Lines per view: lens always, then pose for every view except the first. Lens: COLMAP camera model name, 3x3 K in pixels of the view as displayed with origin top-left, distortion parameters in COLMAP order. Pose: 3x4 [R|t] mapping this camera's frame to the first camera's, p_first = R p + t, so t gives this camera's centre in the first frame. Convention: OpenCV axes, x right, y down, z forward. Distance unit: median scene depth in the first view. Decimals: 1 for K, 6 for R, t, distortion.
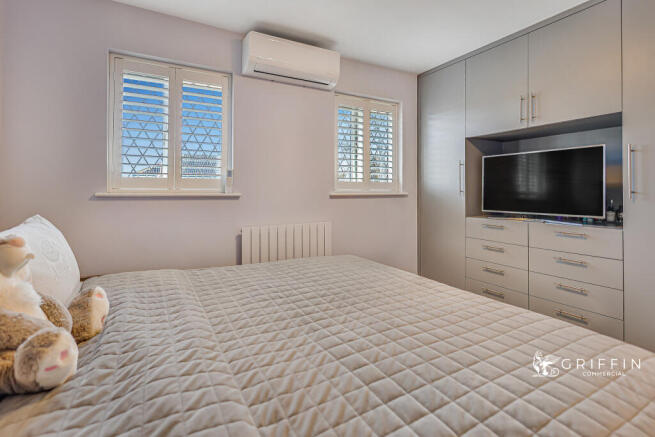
lens RADIAL K [[318.5, 0, 327.7], [0, 318.5, 180.4], [0, 0, 1]] dist [0.001504, 0.000070]
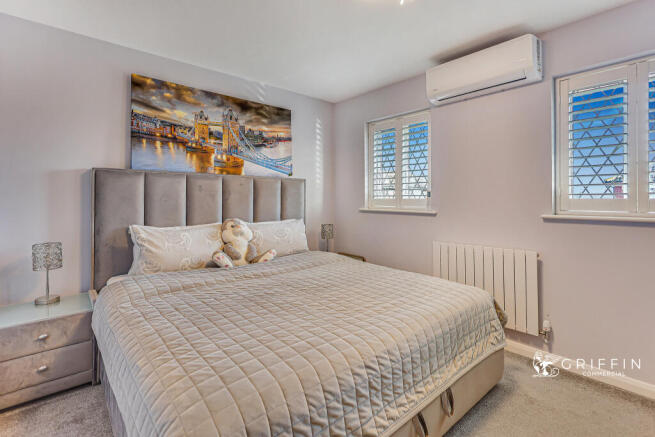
lens RADIAL K [[308.9, 0, 327.7], [0, 308.9, 203.3], [0, 0, 1]] dist [-0.002156, -0.000258]
pose [[0.222392, -0.006657, -0.974935, 0.223610], [0.007453, 0.999959, -0.005128, 0.004912], [0.974929, -0.006126, 0.222432, 0.118862]]
